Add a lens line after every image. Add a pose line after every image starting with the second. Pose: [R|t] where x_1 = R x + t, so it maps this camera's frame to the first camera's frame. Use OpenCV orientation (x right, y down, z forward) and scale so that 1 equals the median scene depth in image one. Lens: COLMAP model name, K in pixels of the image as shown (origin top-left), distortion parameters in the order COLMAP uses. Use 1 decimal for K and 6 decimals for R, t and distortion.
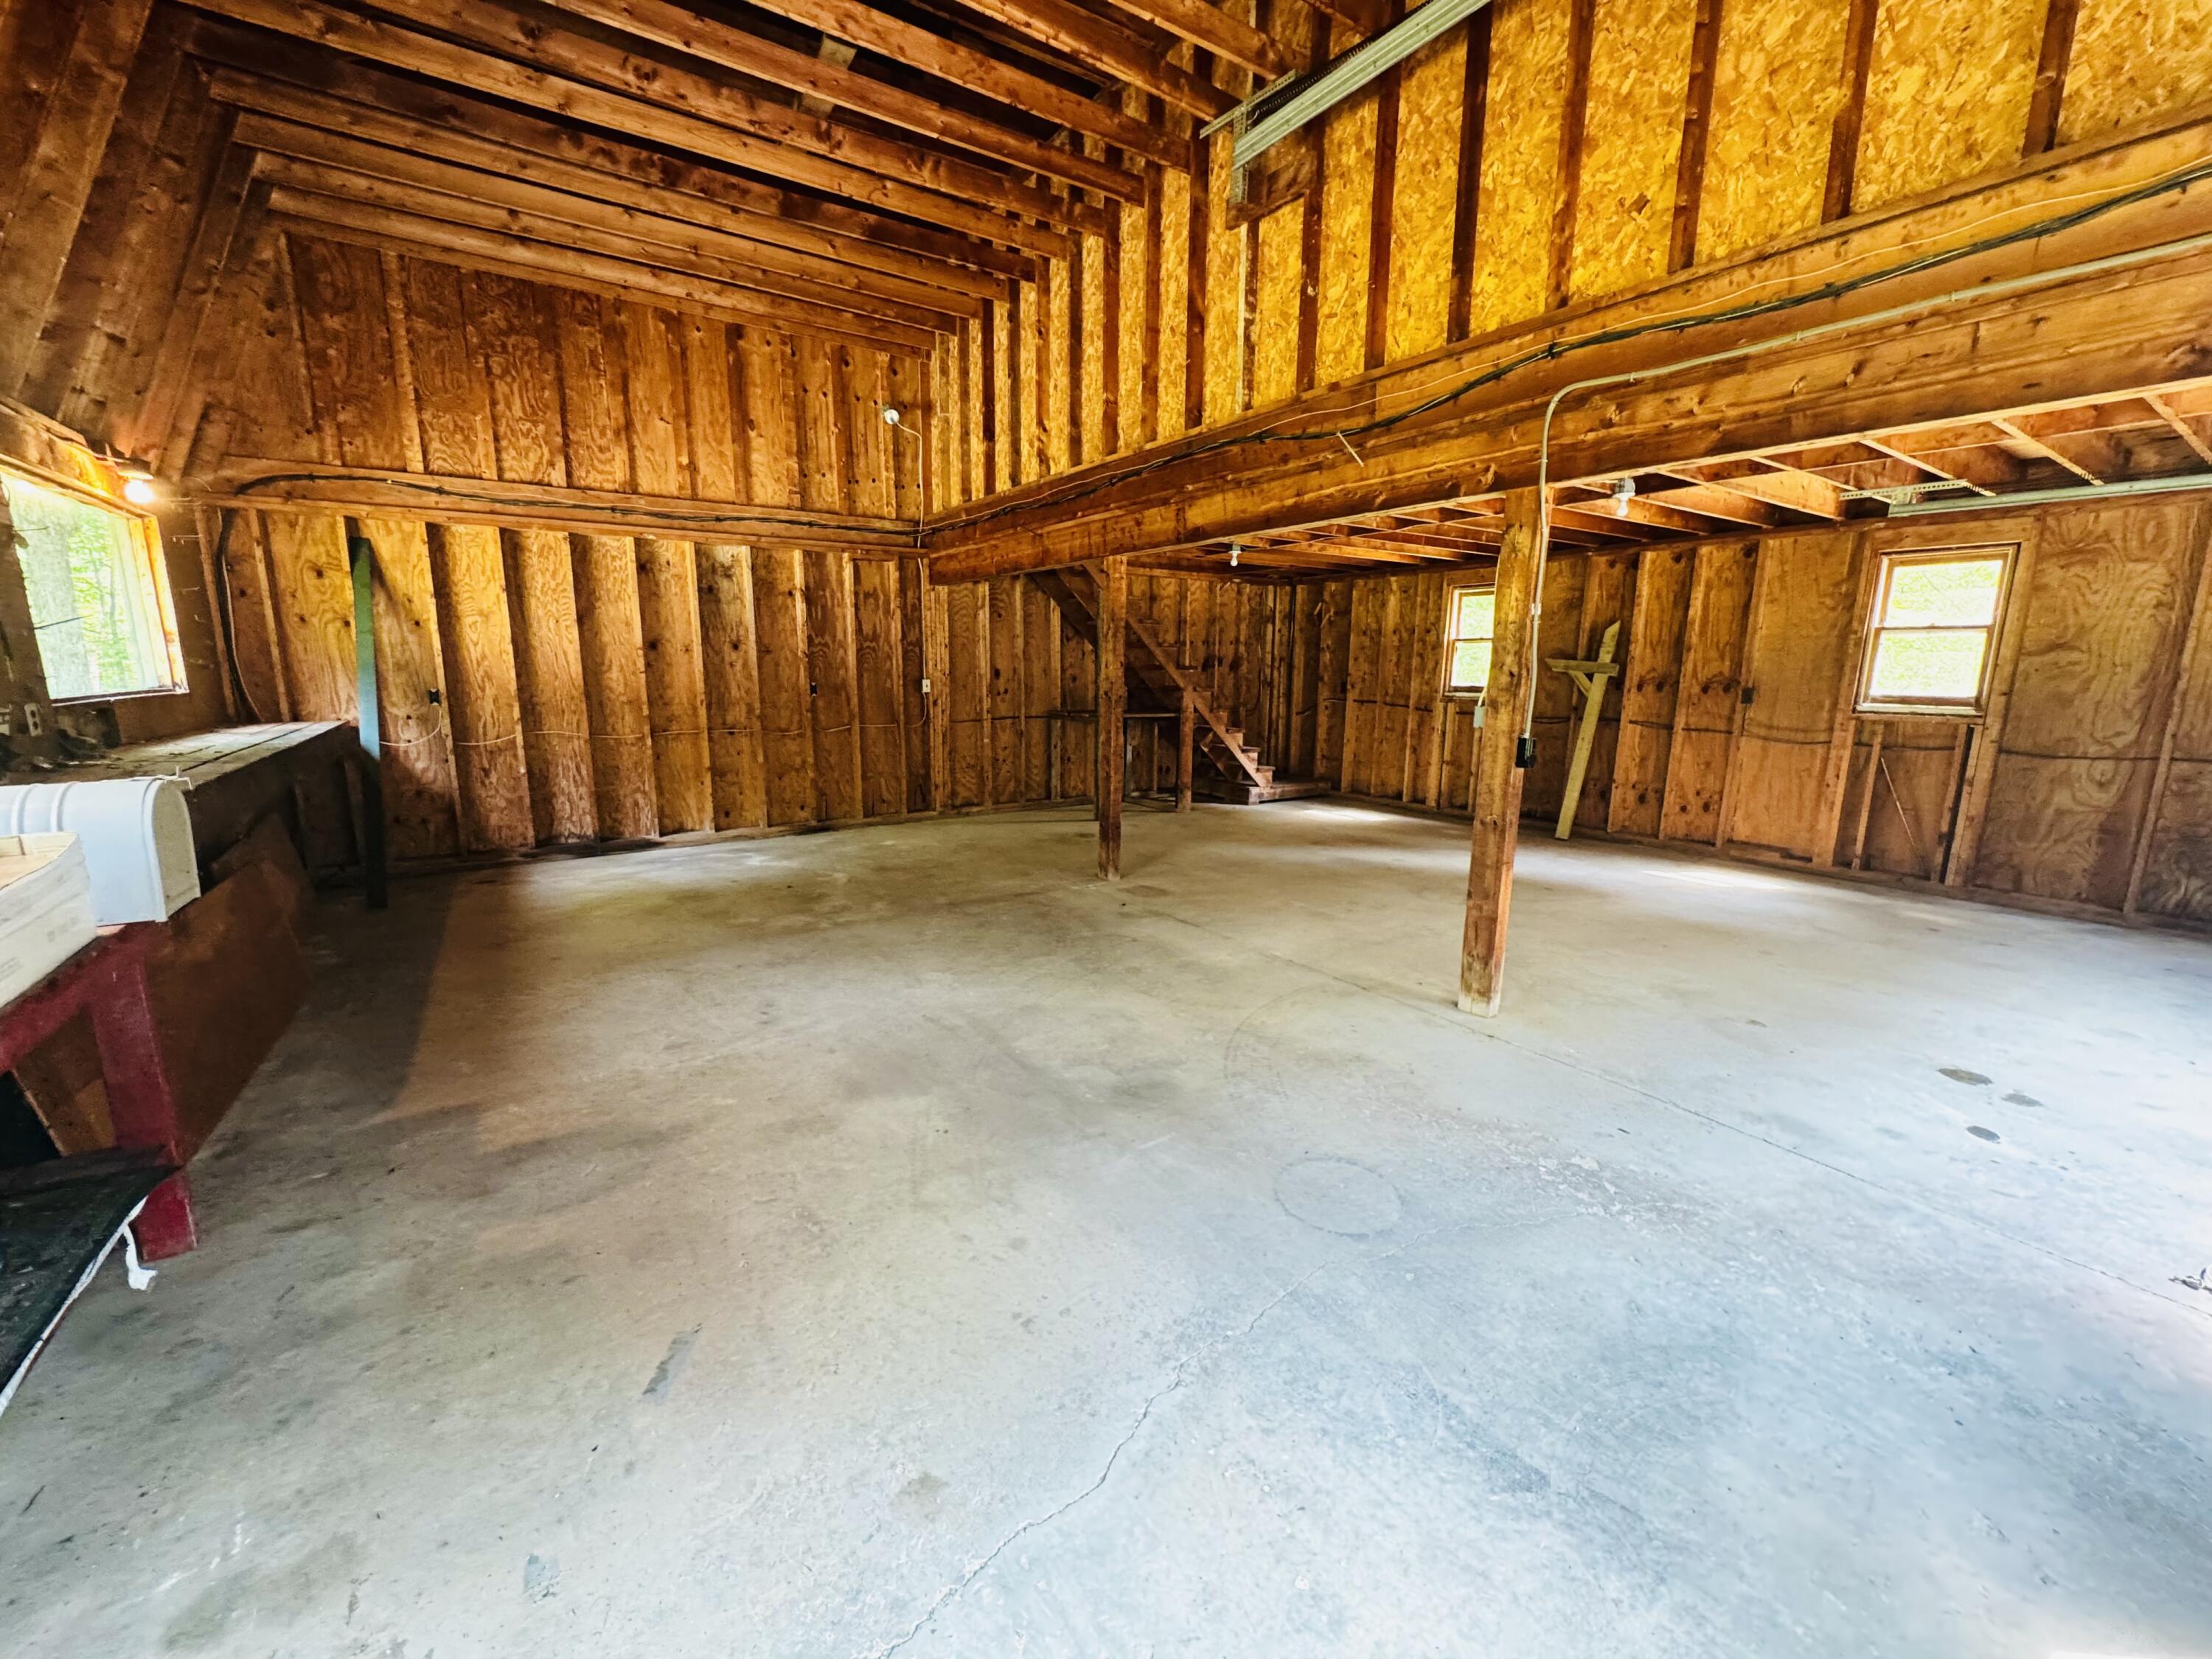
lens RADIAL K [[880.9, 0, 1106.0], [0, 880.9, 829.5], [0, 0, 1]] dist [-0.004848, 0.000528]
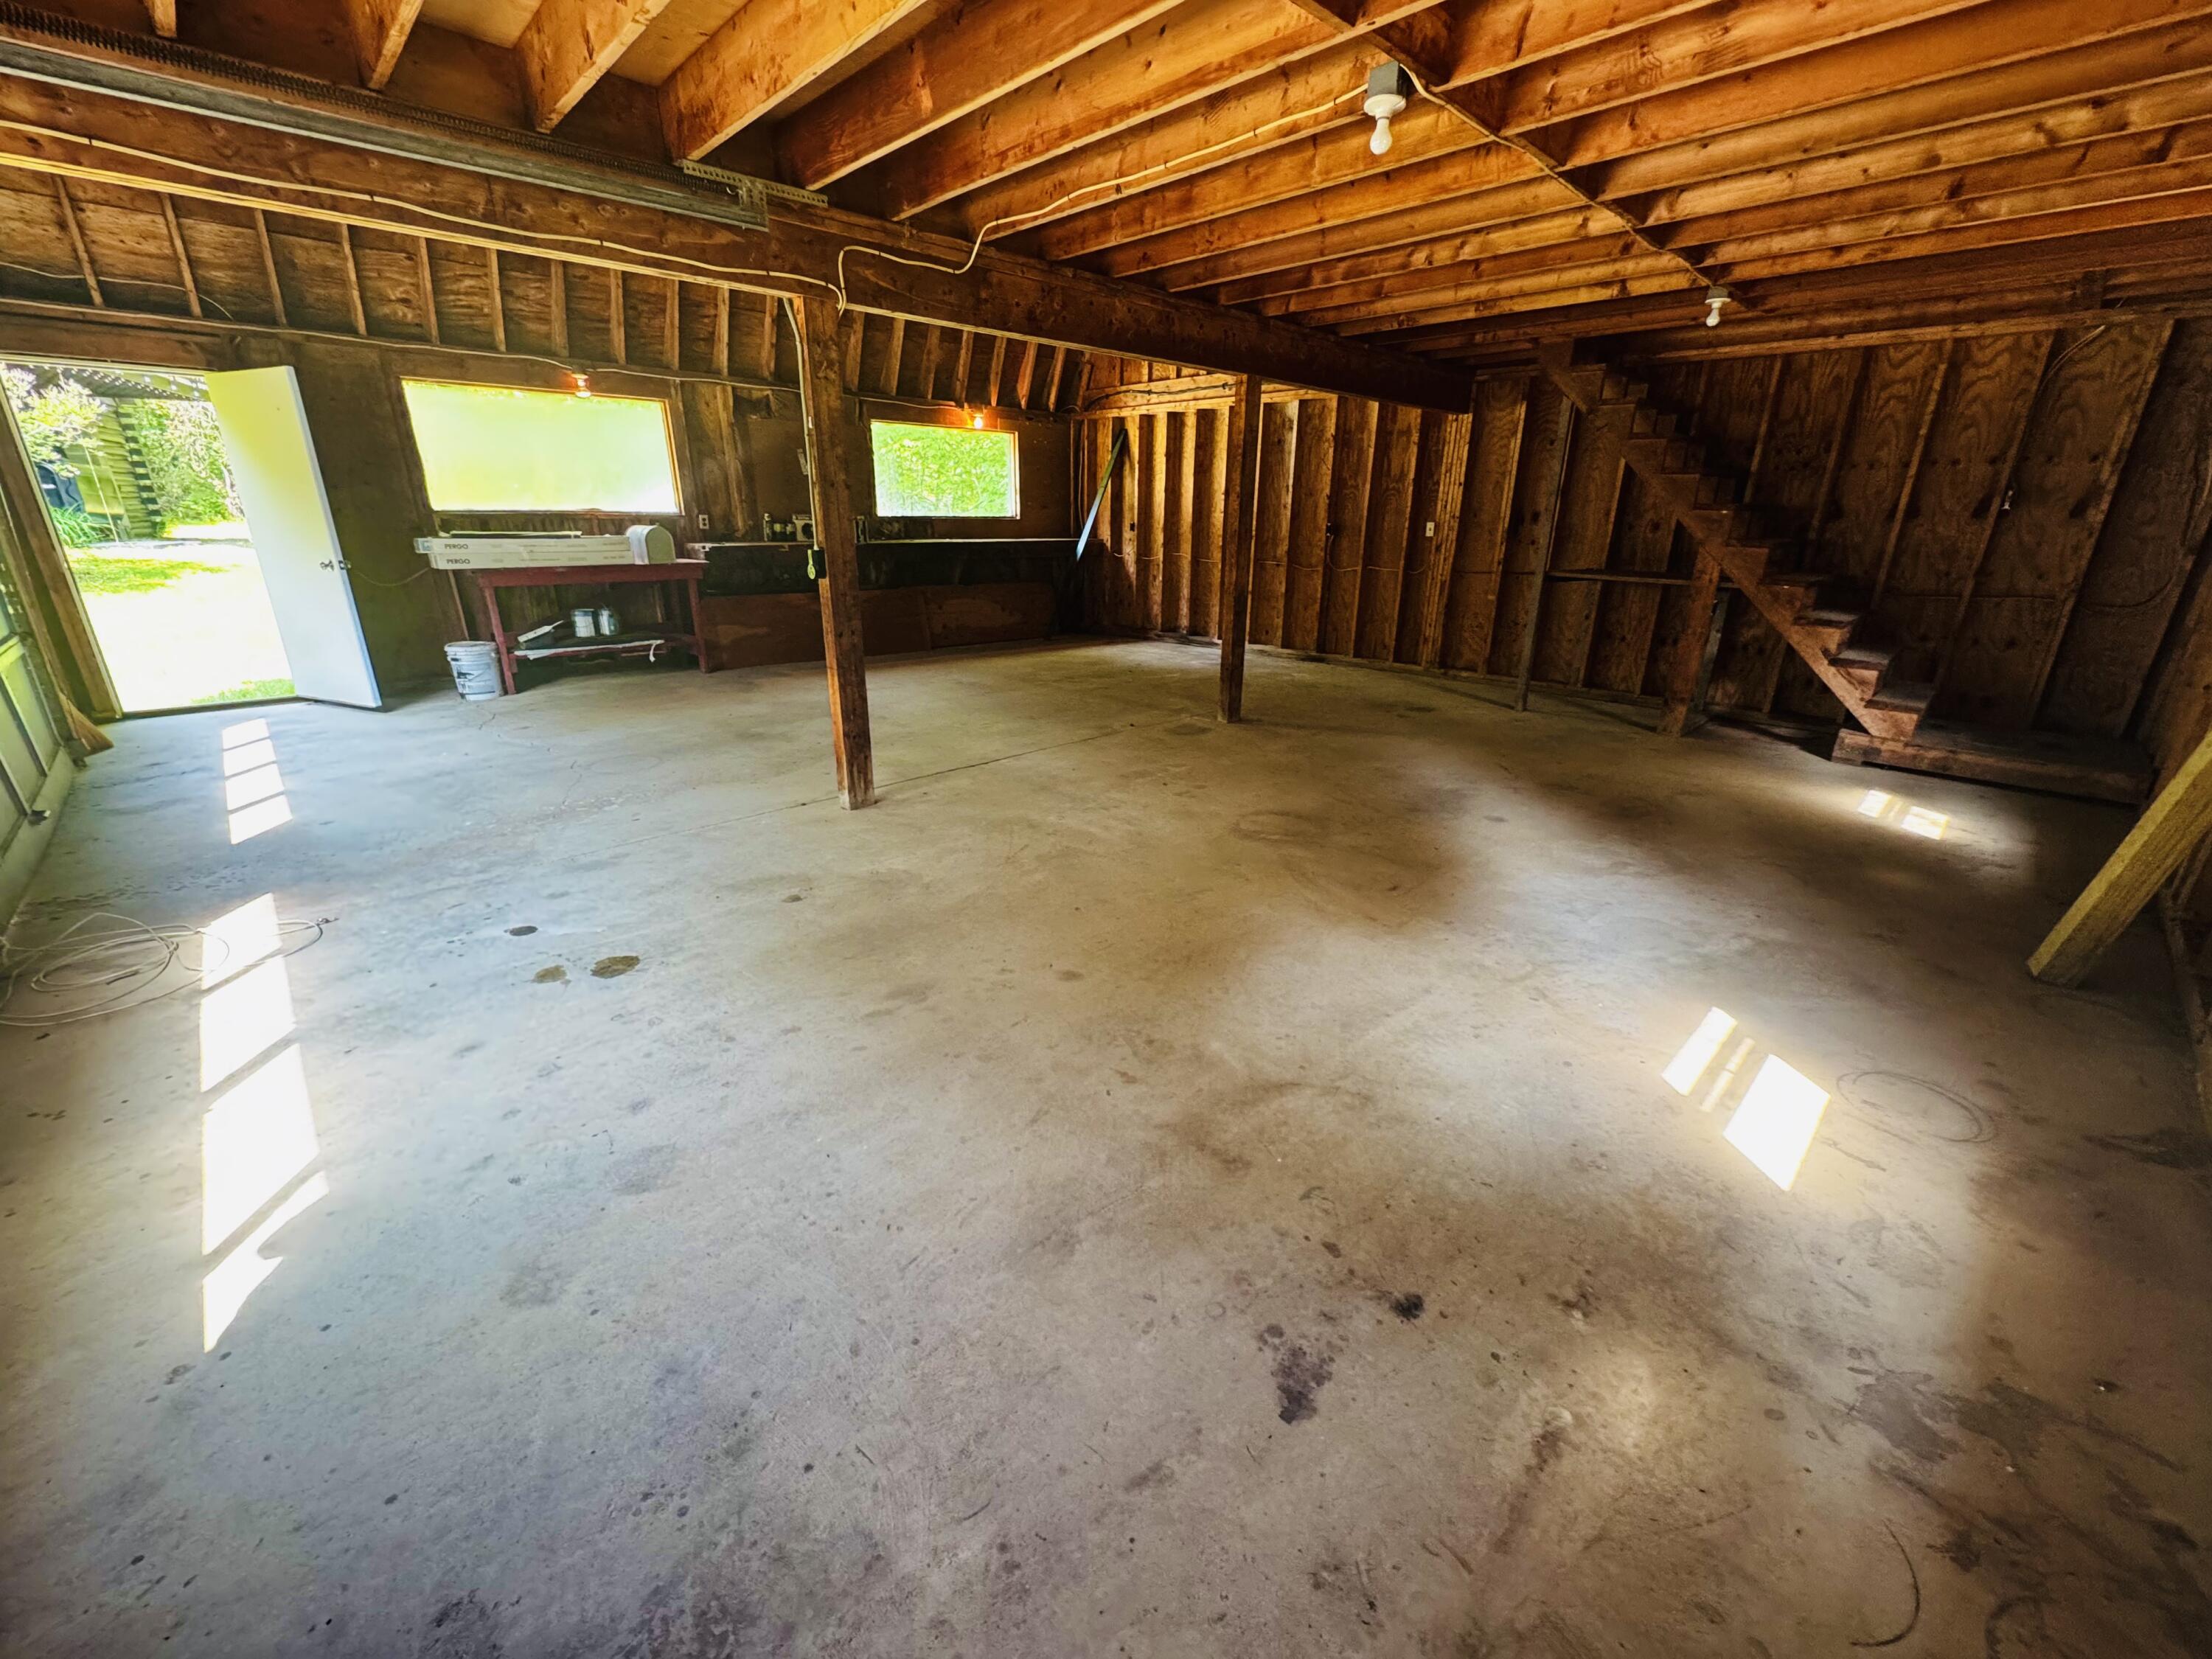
lens RADIAL K [[880.9, 0, 1106.0], [0, 880.9, 829.5], [0, 0, 1]] dist [-0.004848, 0.000528]
pose [[0.173007, 0.328392, -0.928562, 1.132538], [-0.192556, 0.935863, 0.295097, -0.116274], [0.965914, 0.127747, 0.225145, 0.782347]]
